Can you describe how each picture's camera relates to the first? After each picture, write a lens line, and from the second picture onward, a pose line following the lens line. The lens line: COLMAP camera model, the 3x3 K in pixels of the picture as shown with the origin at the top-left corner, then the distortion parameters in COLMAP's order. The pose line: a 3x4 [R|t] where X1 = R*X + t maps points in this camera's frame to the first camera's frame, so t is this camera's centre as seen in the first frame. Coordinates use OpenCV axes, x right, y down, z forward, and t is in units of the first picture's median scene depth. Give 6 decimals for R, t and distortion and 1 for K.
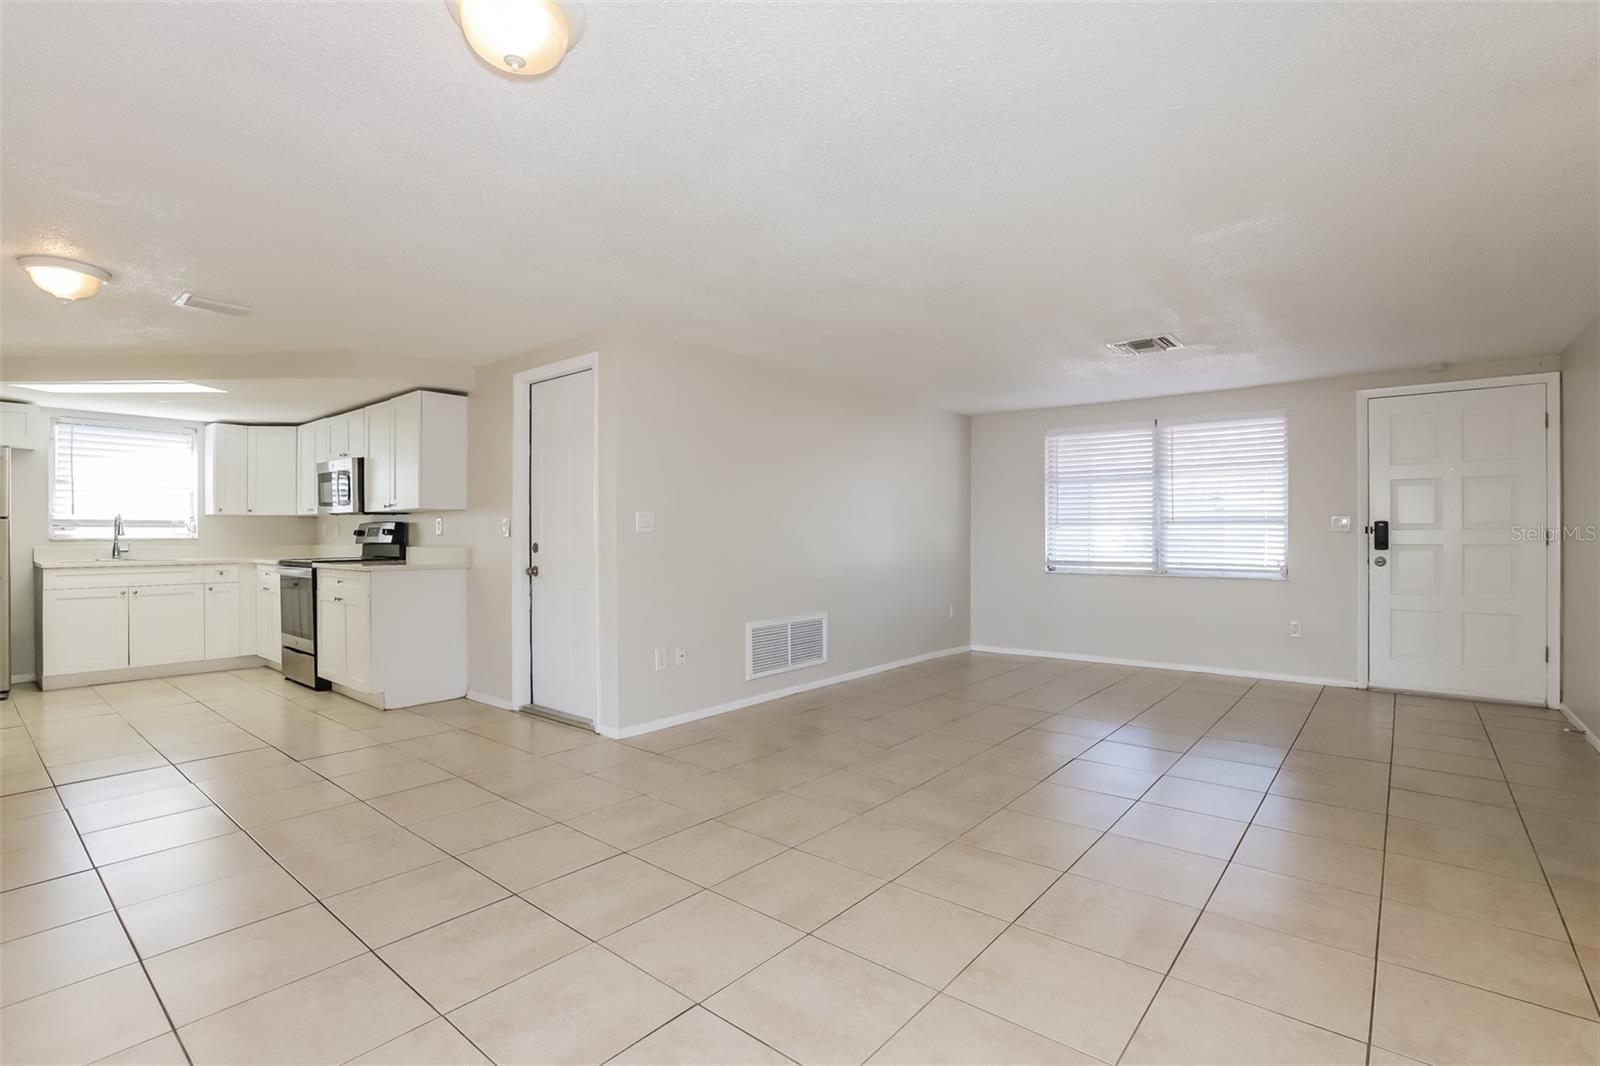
lens RADIAL K [[743.9, 0, 804.9], [0, 743.9, 538.1], [0, 0, 1]] dist [-0.022198, 0.001853]
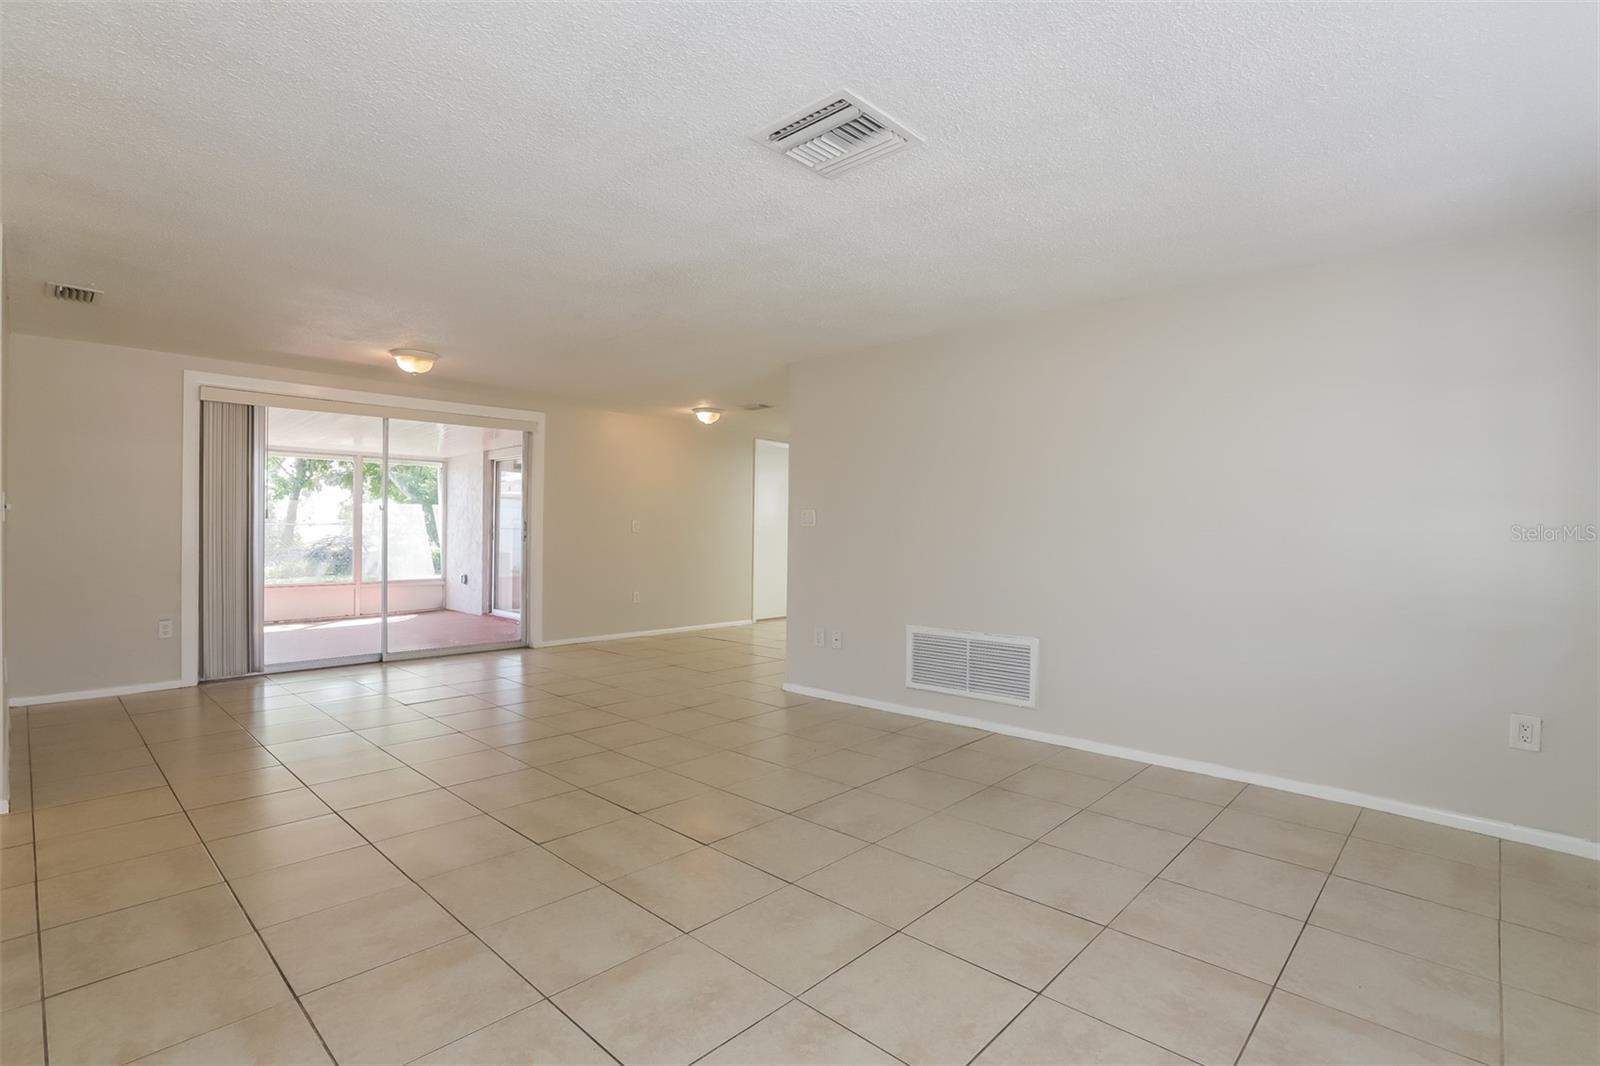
lens RADIAL K [[760.8, 0, 783.5], [0, 760.8, 539.1], [0, 0, 1]] dist [-0.018322, 0.001565]
pose [[-0.069242, 0.014558, -0.997494, 0.721964], [-0.010924, 0.999823, 0.015351, -0.005412], [0.997540, 0.011959, -0.069070, 0.744994]]
